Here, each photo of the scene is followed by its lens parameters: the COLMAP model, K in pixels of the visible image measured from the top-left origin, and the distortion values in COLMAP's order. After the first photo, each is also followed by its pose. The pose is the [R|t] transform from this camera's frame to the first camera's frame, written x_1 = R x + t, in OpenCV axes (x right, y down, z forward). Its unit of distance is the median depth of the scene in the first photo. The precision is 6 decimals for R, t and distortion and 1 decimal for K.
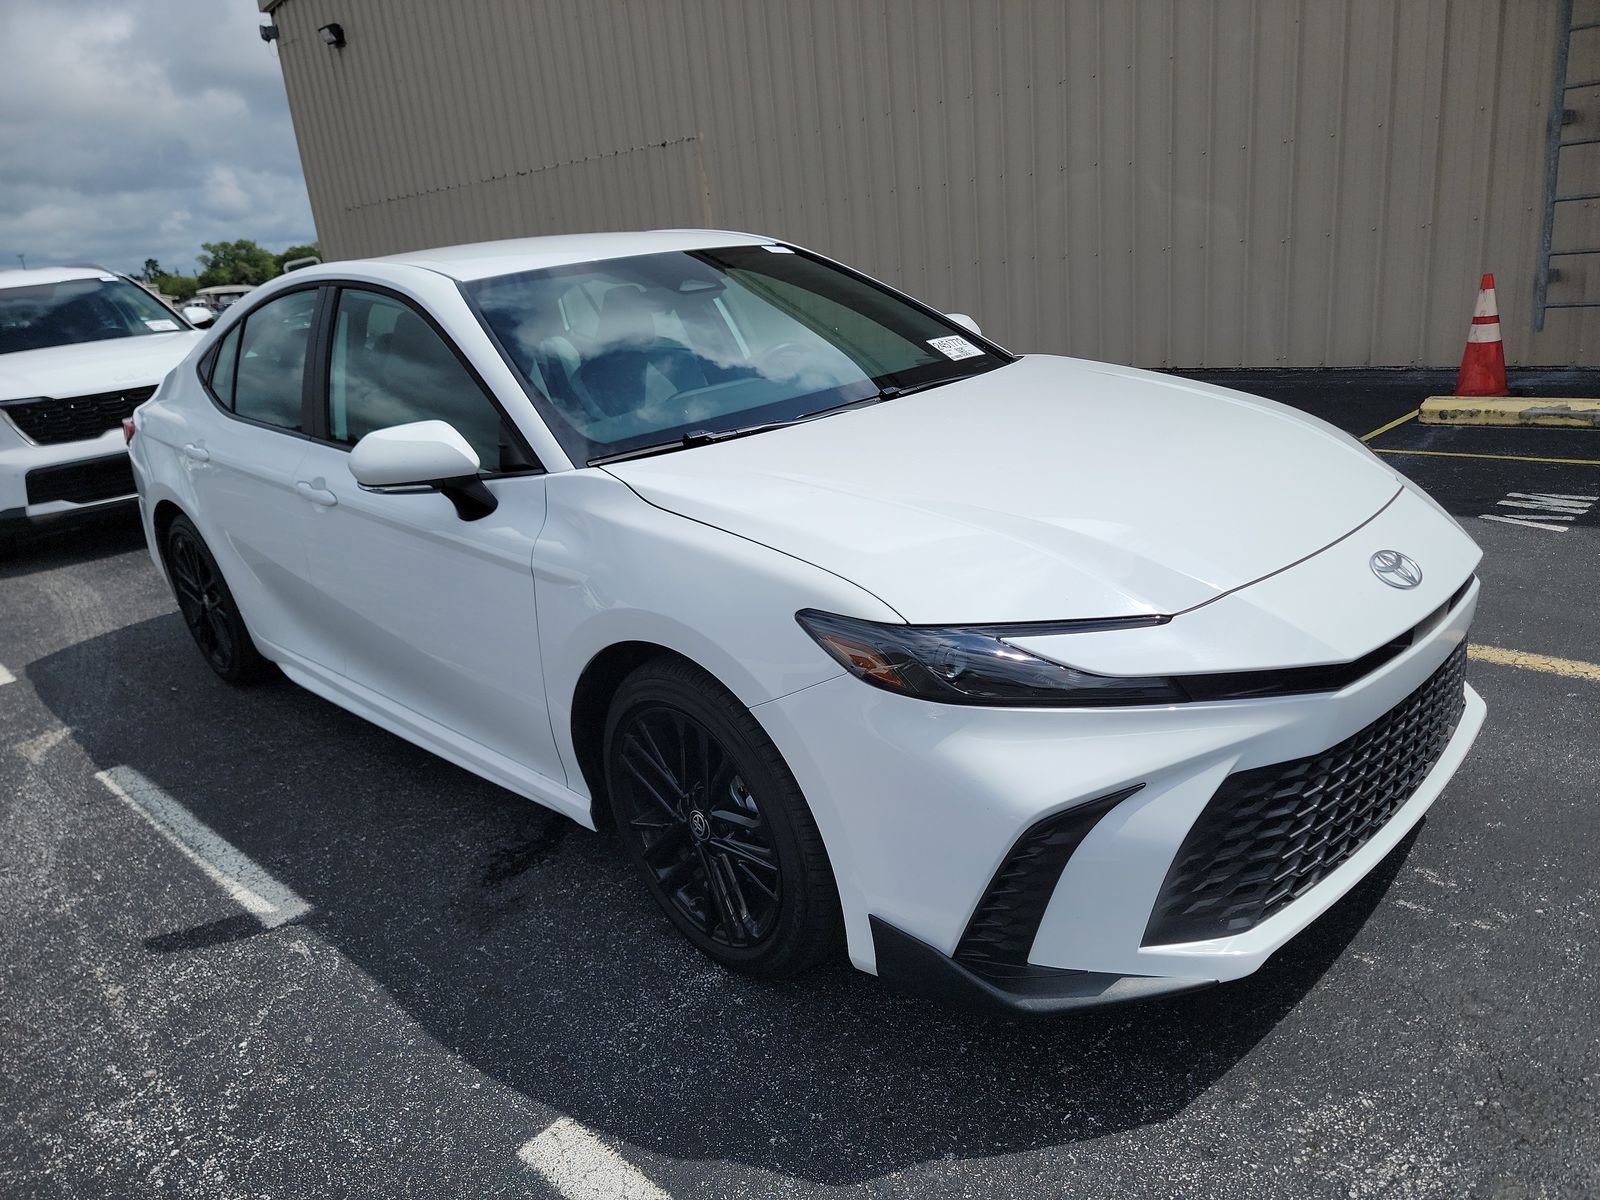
lens RADIAL K [[1133.2, 0, 798.7], [0, 1133.2, 600.7], [0, 0, 1]] dist [0.052453, -0.048481]
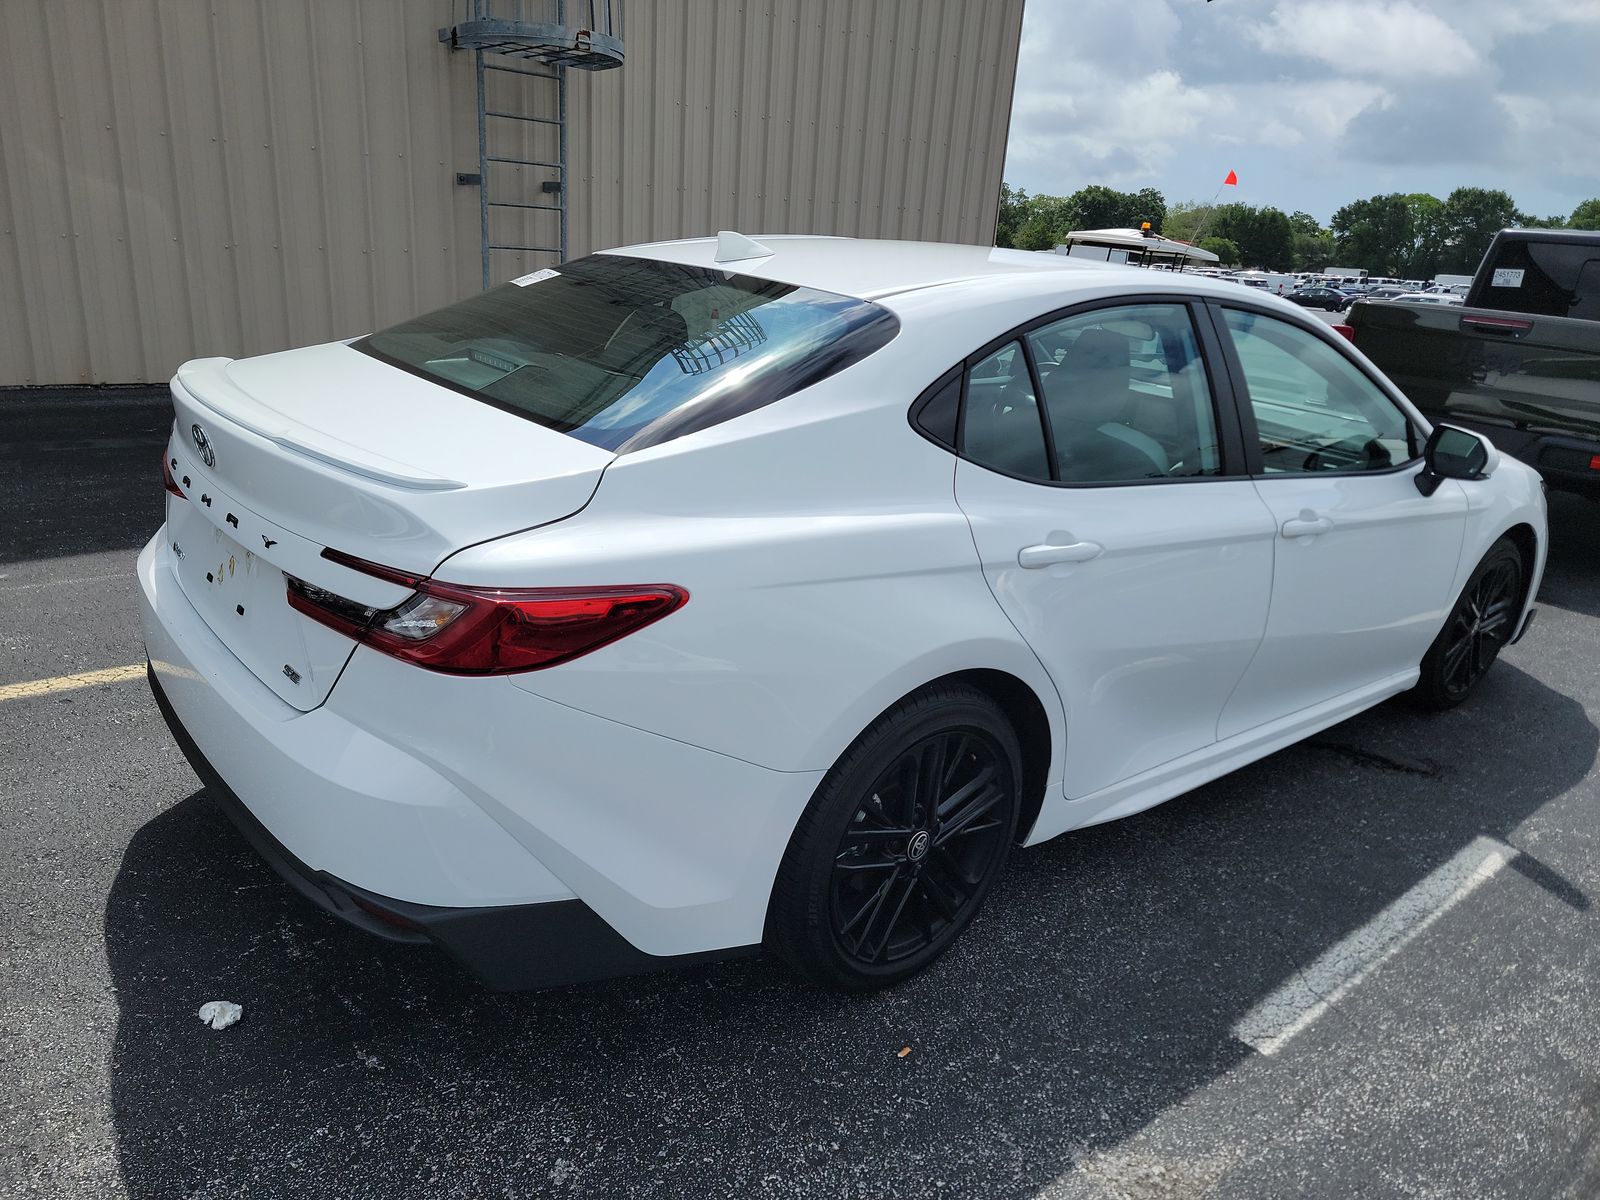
lens RADIAL K [[1133.2, 0, 792.7], [0, 1133.2, 614.4], [0, 0, 1]] dist [0.052453, -0.048481]
pose [[0.070651, -0.226063, 0.971547, -1.357852], [0.217817, 0.953973, 0.206134, -0.304898], [-0.973429, 0.197055, 0.116640, 1.293805]]
